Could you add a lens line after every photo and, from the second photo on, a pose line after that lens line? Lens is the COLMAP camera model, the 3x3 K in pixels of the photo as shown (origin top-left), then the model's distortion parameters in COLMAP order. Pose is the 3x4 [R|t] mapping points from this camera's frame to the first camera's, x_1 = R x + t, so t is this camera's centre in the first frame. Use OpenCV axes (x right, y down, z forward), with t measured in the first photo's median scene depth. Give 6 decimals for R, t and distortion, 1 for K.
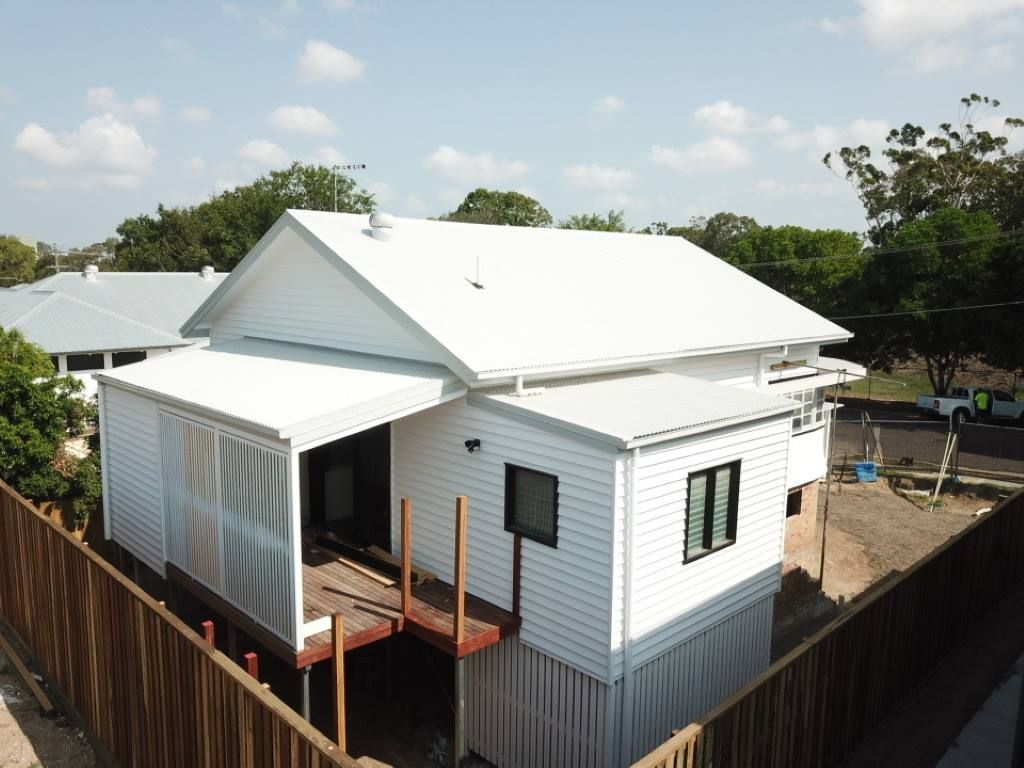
lens RADIAL K [[782.5, 0, 510.2], [0, 782.5, 392.8], [0, 0, 1]] dist [0.010900, -0.002306]
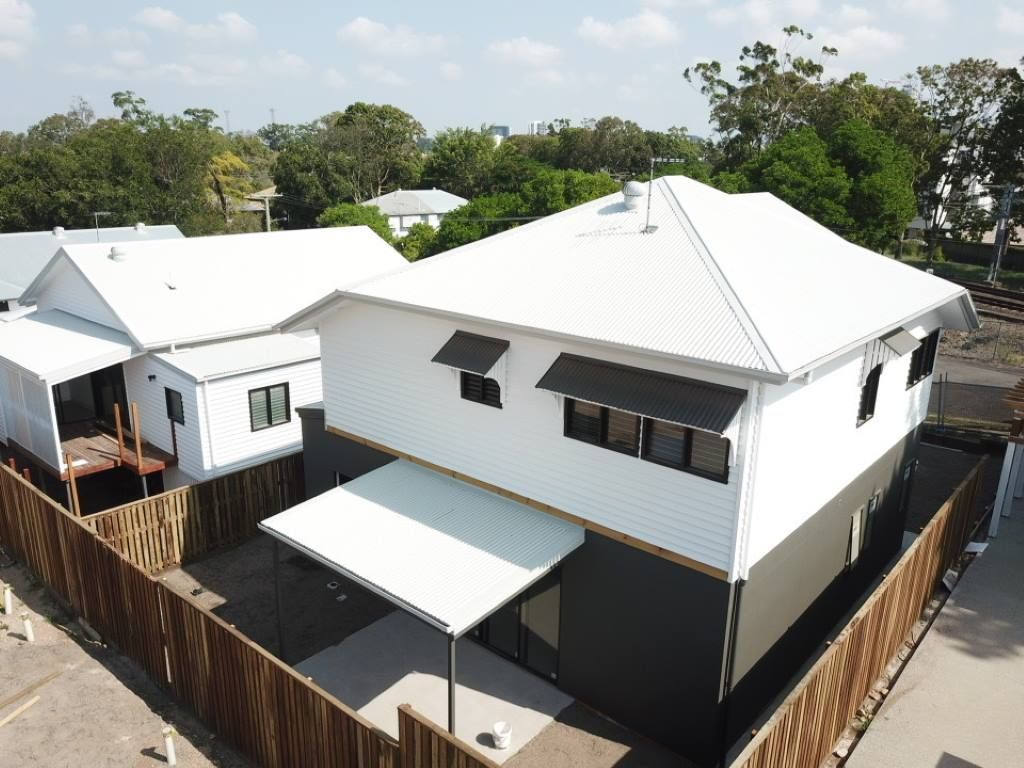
lens RADIAL K [[774.7, 0, 511.2], [0, 774.7, 403.1], [0, 0, 1]] dist [0.001504, -0.006750]
pose [[0.996621, -0.018756, 0.079971, 0.729718], [0.006082, 0.987760, 0.155863, -0.178563], [-0.081915, -0.154850, 0.984536, -1.092018]]
